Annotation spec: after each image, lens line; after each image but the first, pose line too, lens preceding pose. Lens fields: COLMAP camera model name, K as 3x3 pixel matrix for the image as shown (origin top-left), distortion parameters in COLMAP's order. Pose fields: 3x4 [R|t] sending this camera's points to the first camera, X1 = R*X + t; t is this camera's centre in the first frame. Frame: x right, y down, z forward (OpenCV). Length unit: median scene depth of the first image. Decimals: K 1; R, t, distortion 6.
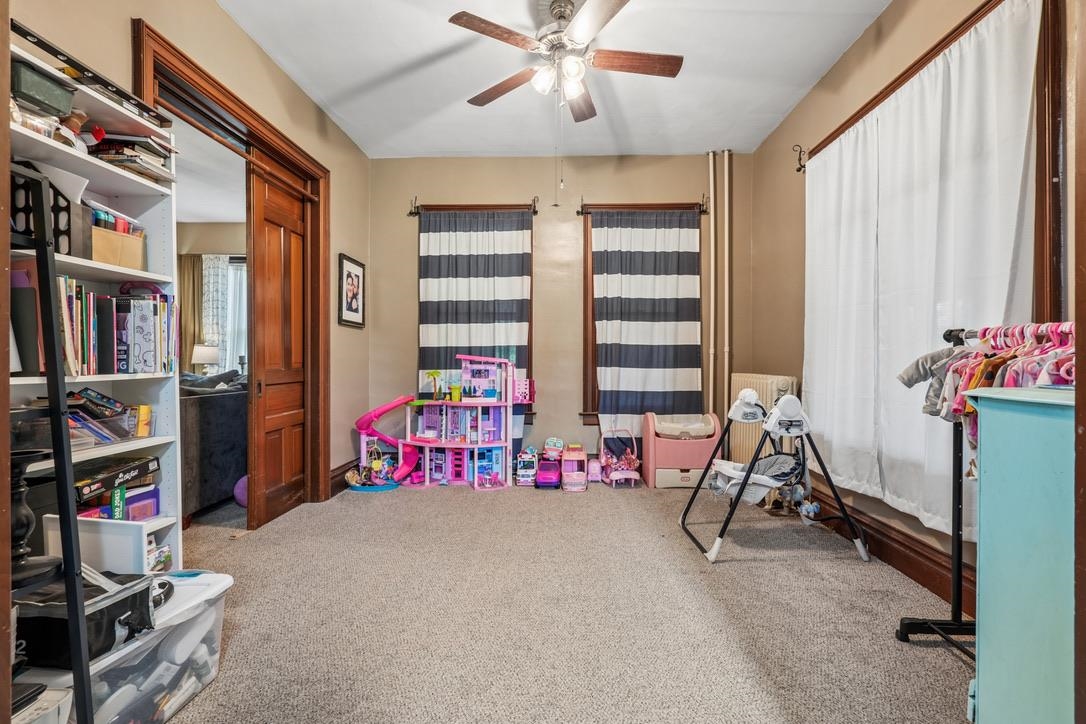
lens RADIAL K [[496.1, 0, 544.2], [0, 496.1, 363.5], [0, 0, 1]] dist [-0.005975, 0.000371]
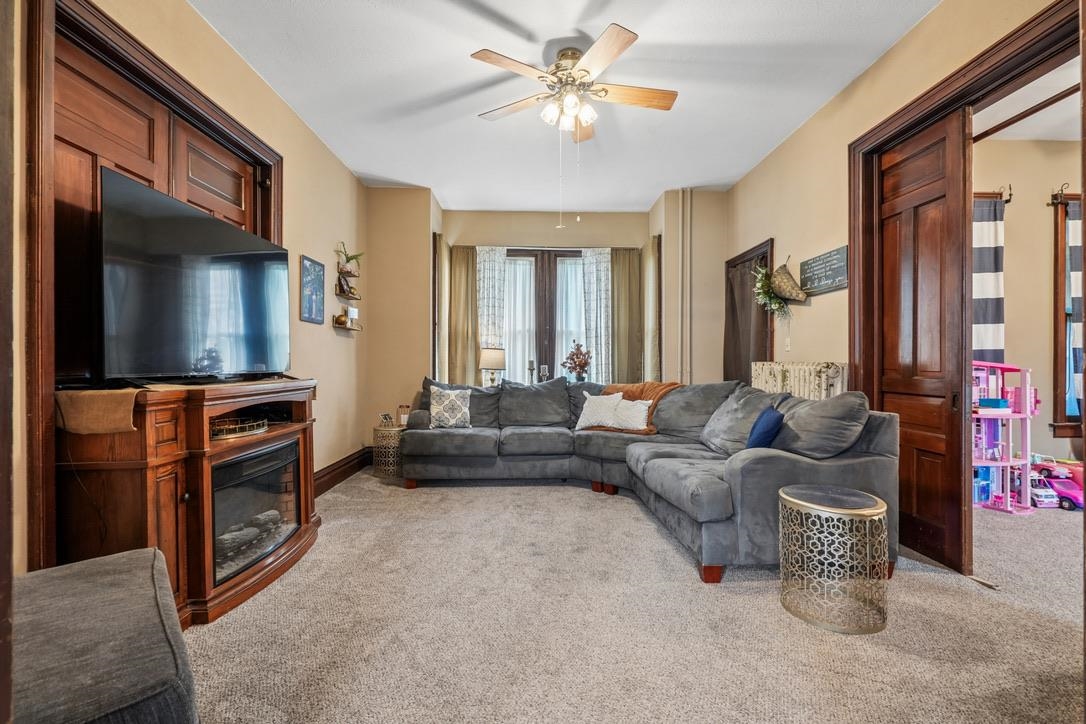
lens RADIAL K [[496.1, 0, 542.9], [0, 496.1, 363.2], [0, 0, 1]] dist [-0.005975, 0.000371]
pose [[0.998801, -0.001244, 0.048932, -0.896561], [0.001360, 0.999996, -0.002340, -0.010146], [-0.048929, 0.002404, 0.998799, 0.145847]]
